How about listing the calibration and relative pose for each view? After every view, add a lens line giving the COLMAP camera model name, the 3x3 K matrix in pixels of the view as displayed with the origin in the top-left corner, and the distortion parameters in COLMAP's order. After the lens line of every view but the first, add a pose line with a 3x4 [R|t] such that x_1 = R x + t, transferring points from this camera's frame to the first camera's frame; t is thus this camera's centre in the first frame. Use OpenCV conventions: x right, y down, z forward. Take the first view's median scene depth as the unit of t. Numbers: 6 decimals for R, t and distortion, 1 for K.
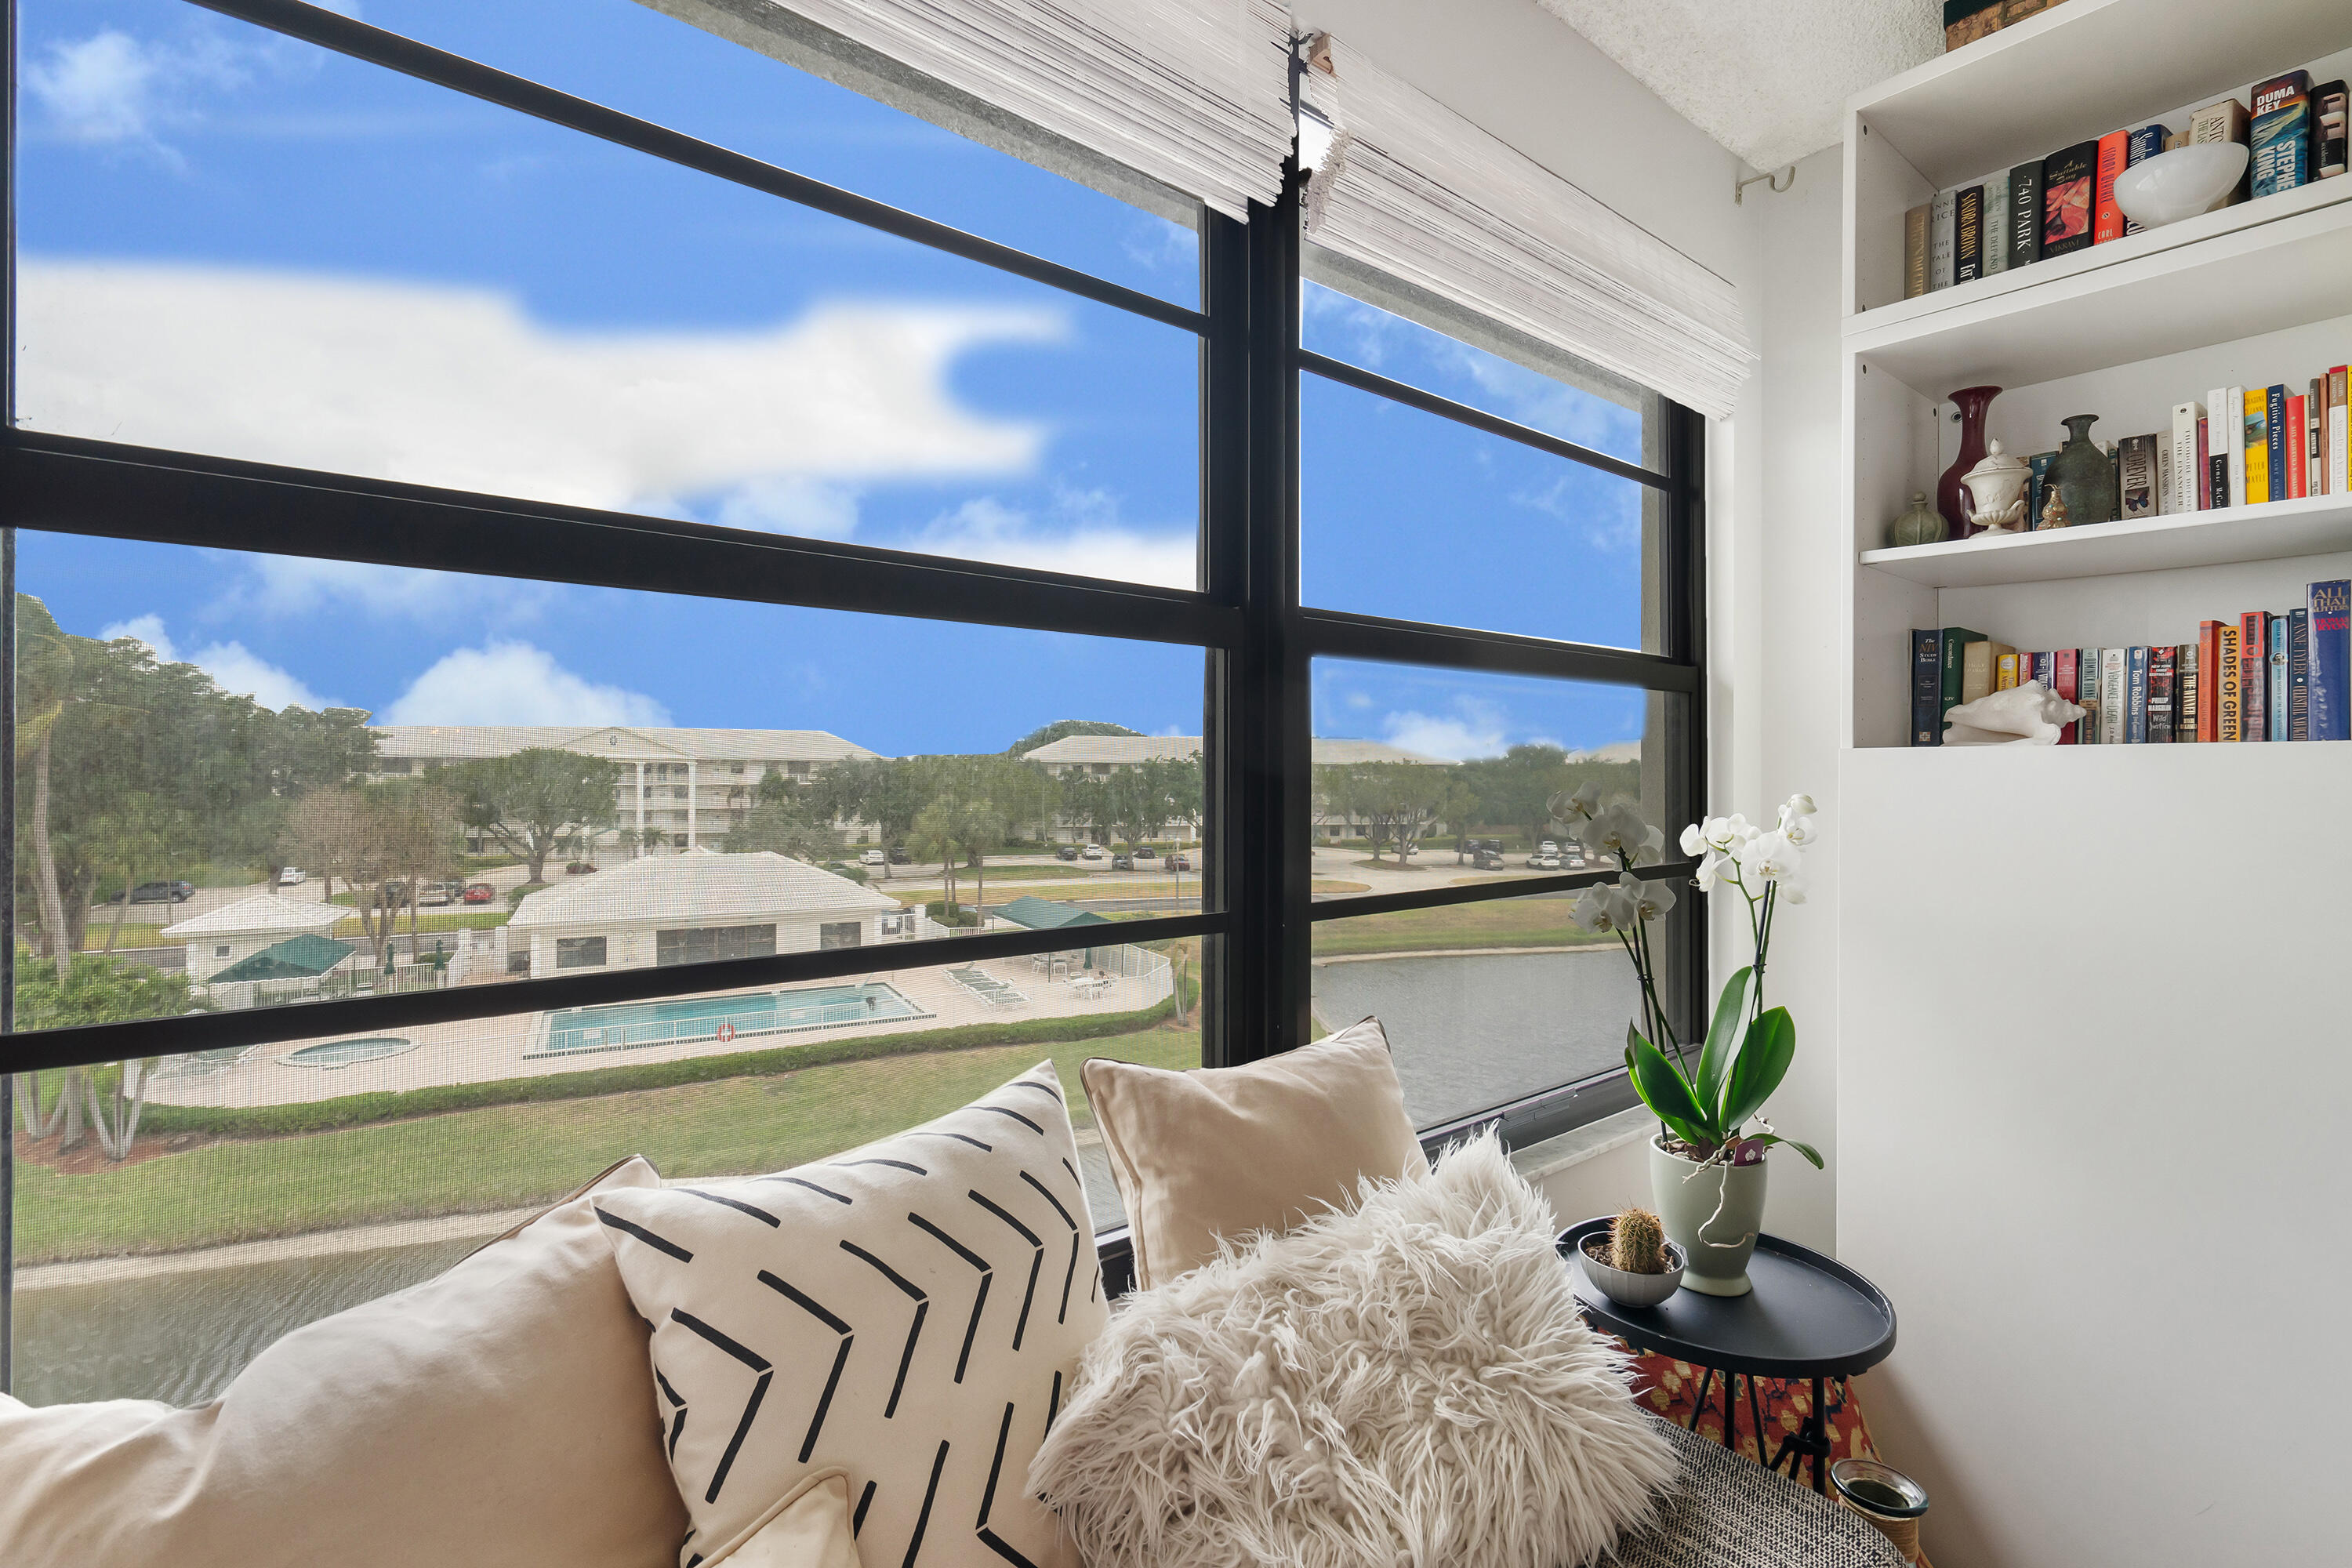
lens RADIAL K [[1071.0, 0, 1172.4], [0, 1071.0, 774.4], [0, 0, 1]] dist [-0.009800, 0.005101]
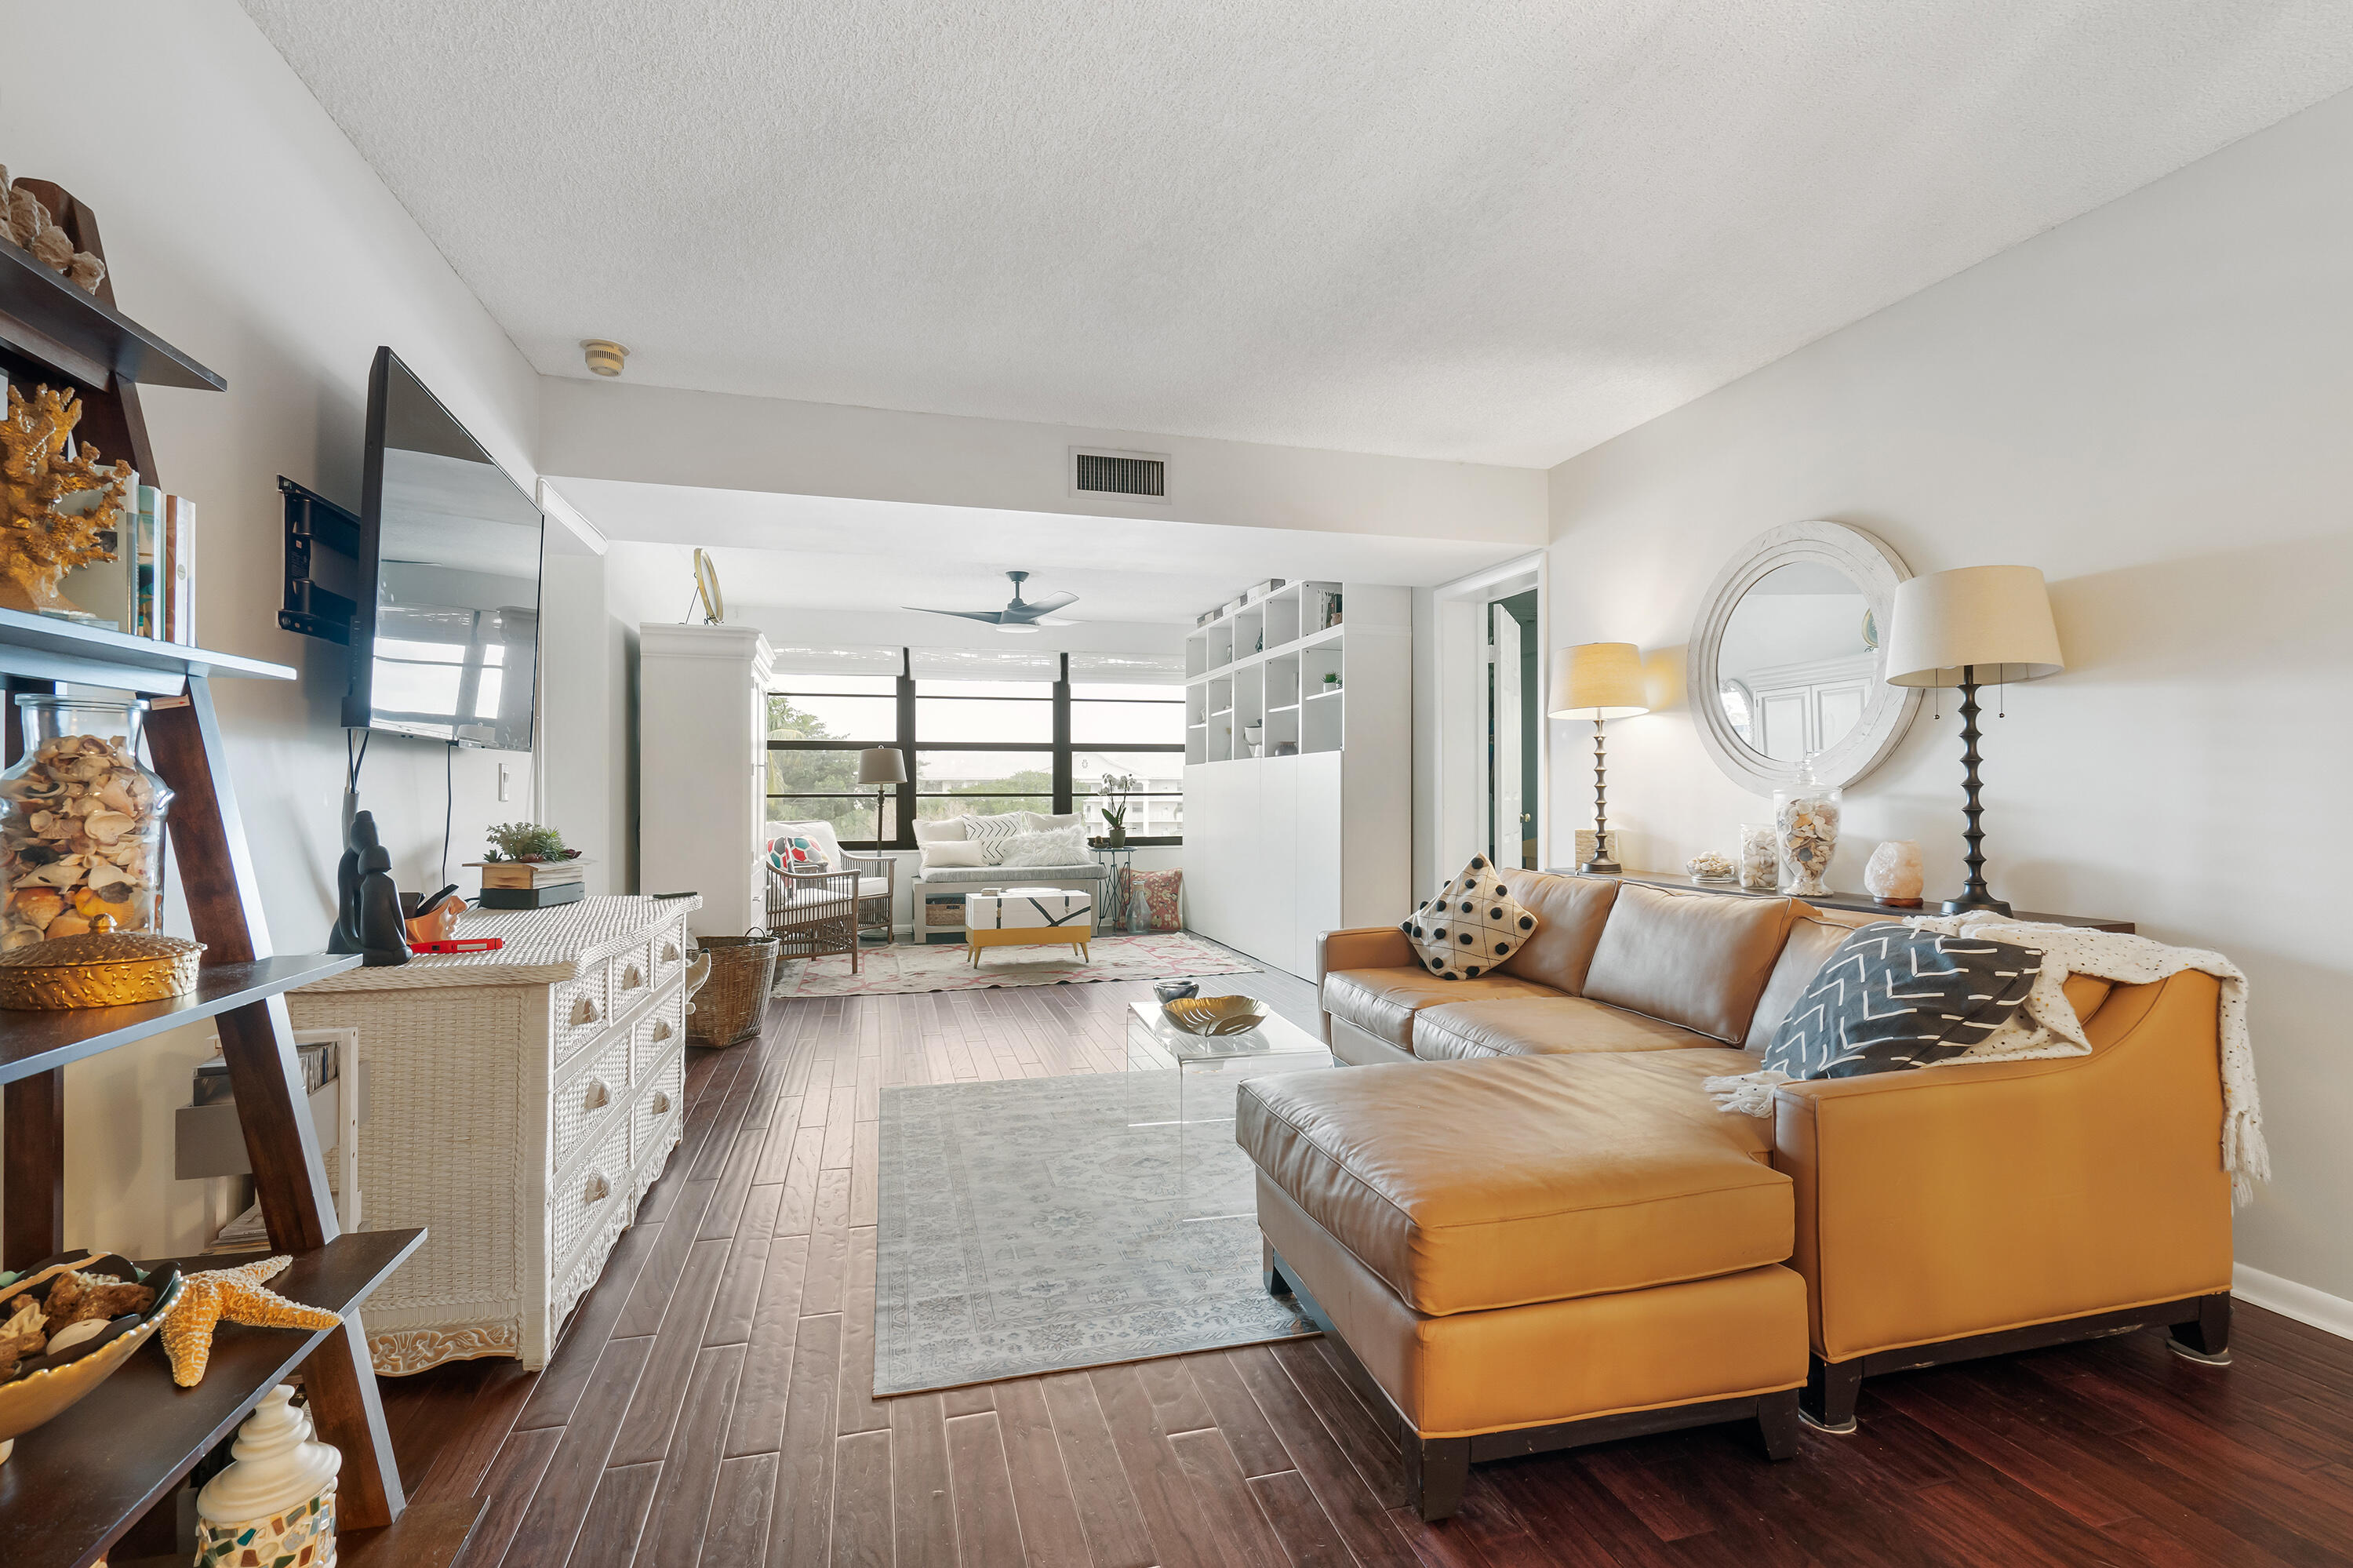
lens RADIAL K [[1071.5, 0, 1181.8], [0, 1071.5, 798.4], [0, 0, 1]] dist [-0.009800, 0.005101]
pose [[0.920864, -0.002789, -0.389874, 2.989524], [0.004961, 0.999977, 0.004565, 0.120600], [0.389853, -0.006138, 0.920857, -4.215708]]
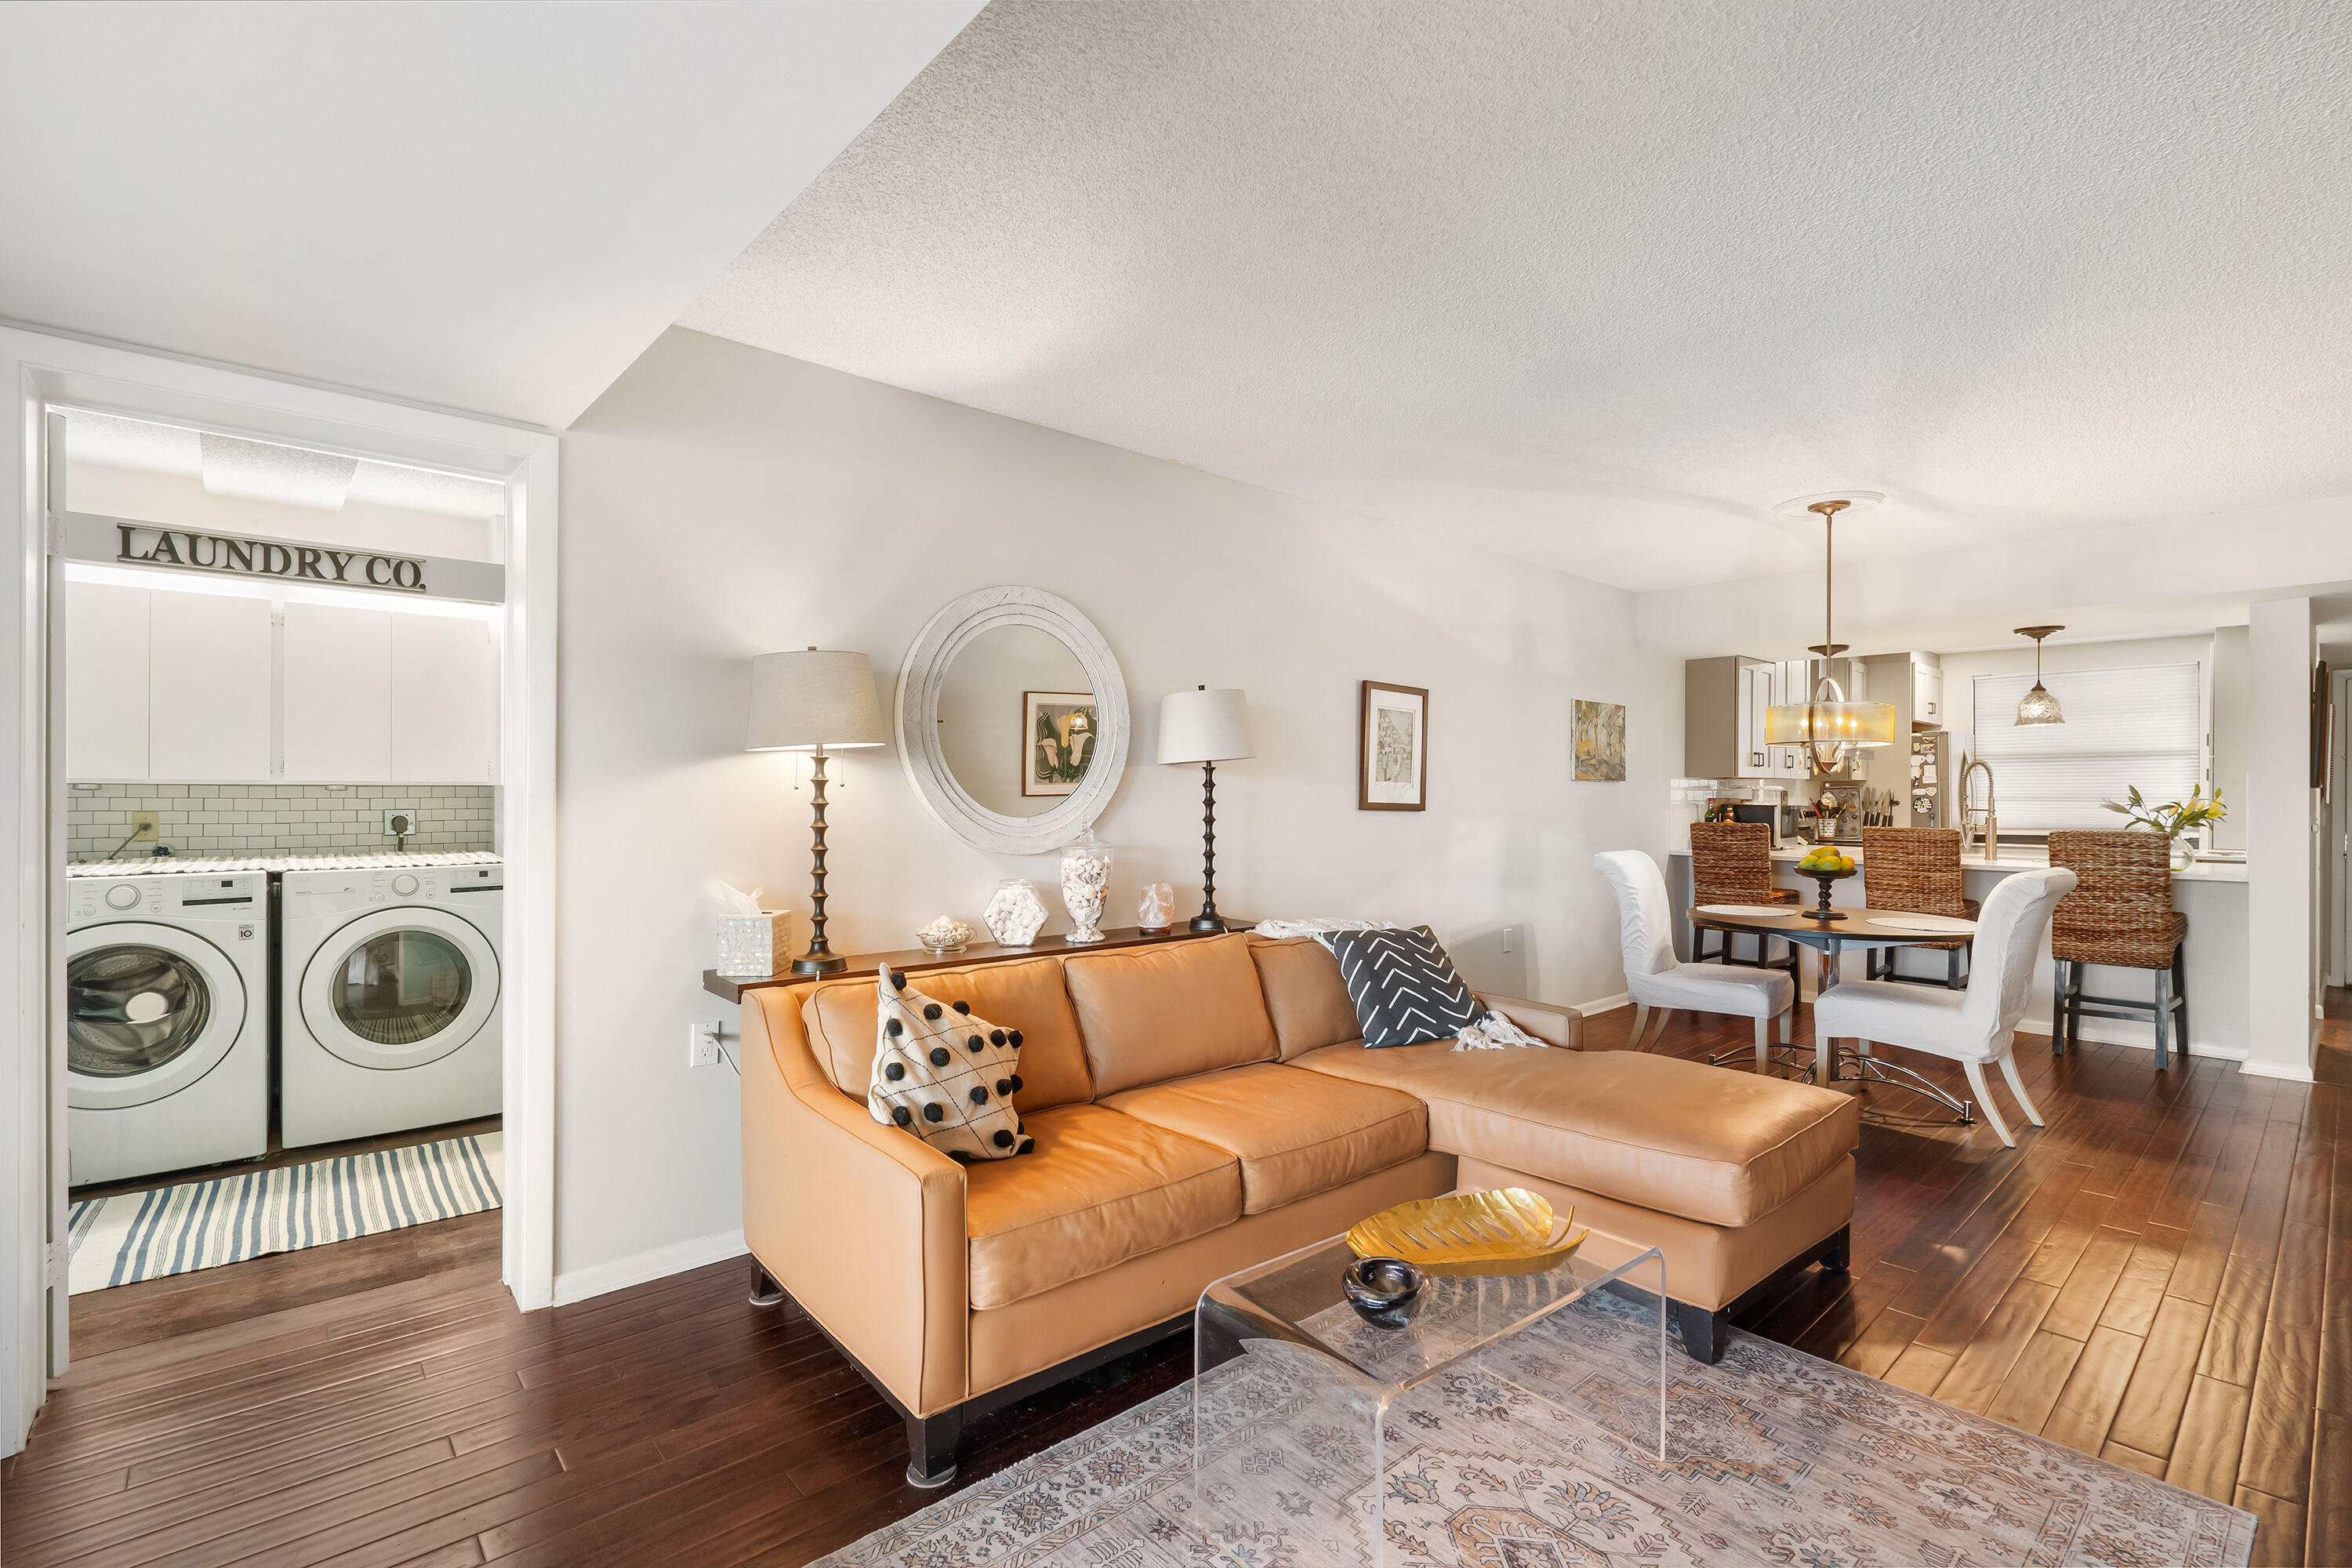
lens RADIAL K [[1071.0, 0, 1180.2], [0, 1071.0, 788.3], [0, 0, 1]] dist [-0.009800, 0.005101]
pose [[-0.050554, 0.004028, 0.998713, 0.924862], [0.000394, 0.999992, -0.004013, 0.005044], [-0.998721, 0.000191, -0.050556, -1.822197]]
